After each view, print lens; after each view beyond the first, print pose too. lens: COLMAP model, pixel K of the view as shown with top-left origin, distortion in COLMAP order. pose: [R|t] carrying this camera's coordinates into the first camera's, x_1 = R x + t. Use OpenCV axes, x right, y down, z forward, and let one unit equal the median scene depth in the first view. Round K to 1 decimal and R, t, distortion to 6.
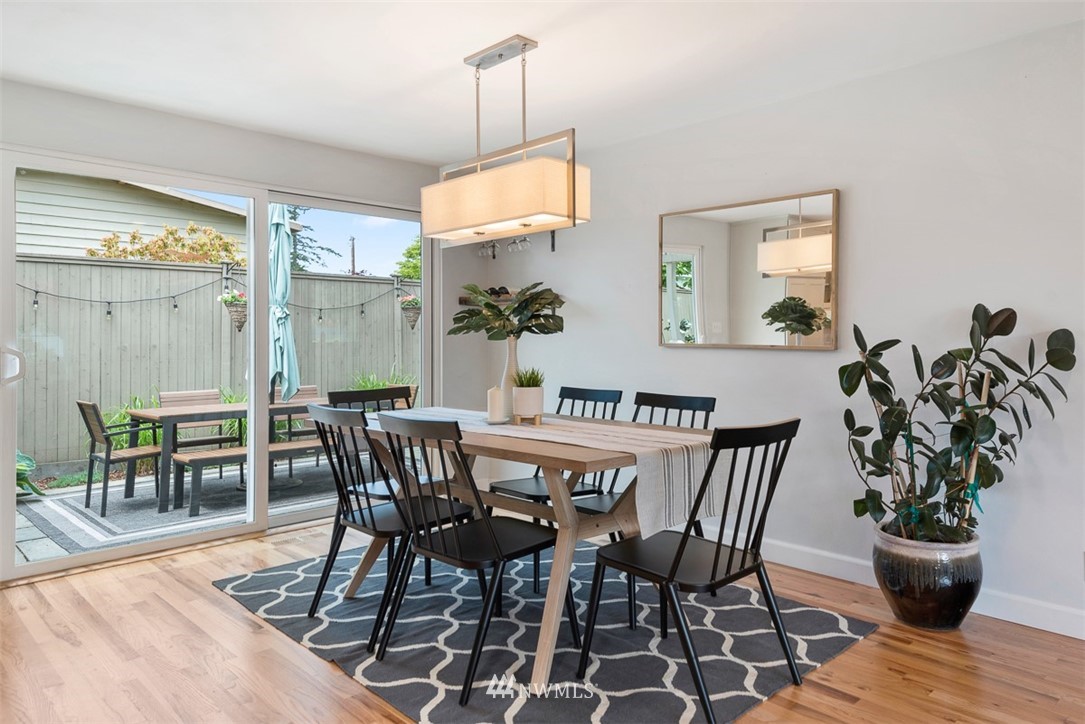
lens RADIAL K [[683.5, 0, 574.4], [0, 683.5, 337.5], [0, 0, 1]] dist [-0.003482, -0.001455]
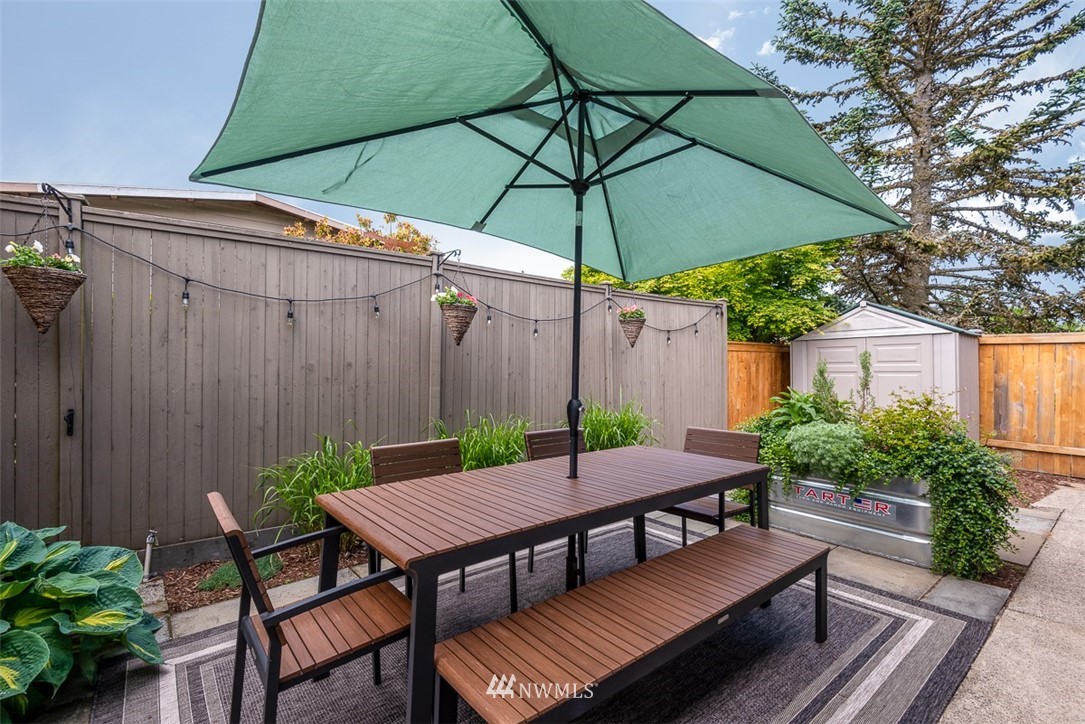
lens RADIAL K [[497.7, 0, 546.1], [0, 497.7, 361.9], [0, 0, 1]] dist [0.004153, -0.001039]
pose [[0.991032, 0.002619, -0.133596, -0.341831], [-0.003126, 0.999989, -0.003590, 0.011414], [0.133585, 0.003975, 0.991029, 0.510436]]
